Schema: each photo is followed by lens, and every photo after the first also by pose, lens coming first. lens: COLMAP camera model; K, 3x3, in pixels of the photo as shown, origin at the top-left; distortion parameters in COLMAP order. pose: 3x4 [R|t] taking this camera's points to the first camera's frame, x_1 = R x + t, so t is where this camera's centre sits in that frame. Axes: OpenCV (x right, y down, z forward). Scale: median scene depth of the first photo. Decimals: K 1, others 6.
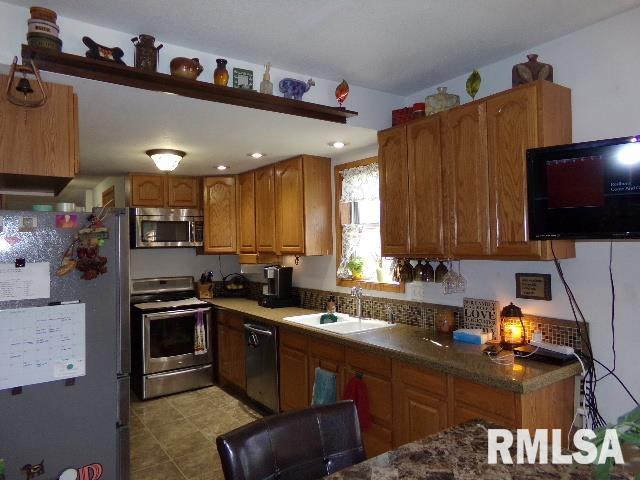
lens RADIAL K [[446.3, 0, 320.0], [0, 446.3, 240.0], [0, 0, 1]] dist [0.000624, 0.001385]
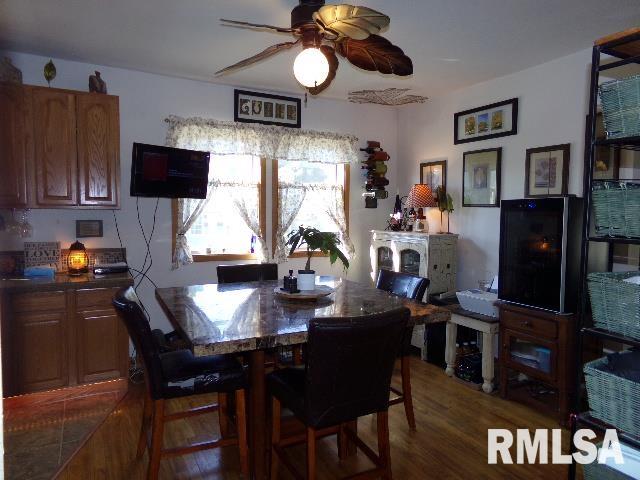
lens RADIAL K [[446.3, 0, 320.0], [0, 446.3, 240.0], [0, 0, 1]] dist [0.000624, 0.001385]
pose [[0.143341, -0.041588, 0.988799, -0.862521], [-0.023379, 0.998696, 0.045394, 0.056687], [-0.989397, -0.029624, 0.142182, 0.041864]]
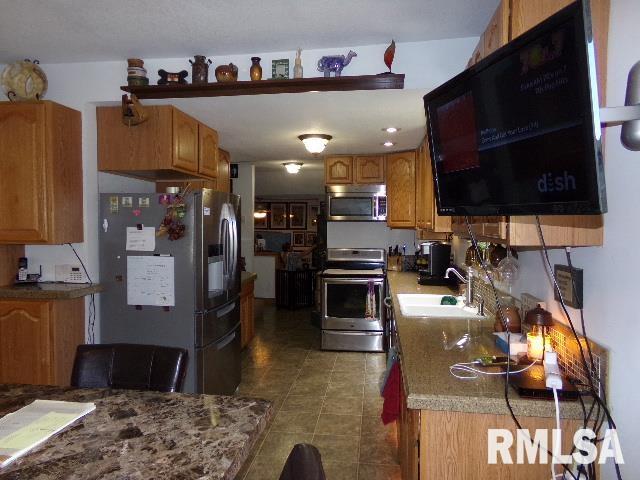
lens RADIAL K [[452.0, 0, 320.0], [0, 452.0, 240.0], [0, 0, 1]] dist [-0.005556, 0.002439]
pose [[0.715220, 0.049397, -0.697151, 0.678856], [-0.011034, 0.998173, 0.059406, -0.003220], [0.698812, -0.034796, 0.714458, 0.241376]]
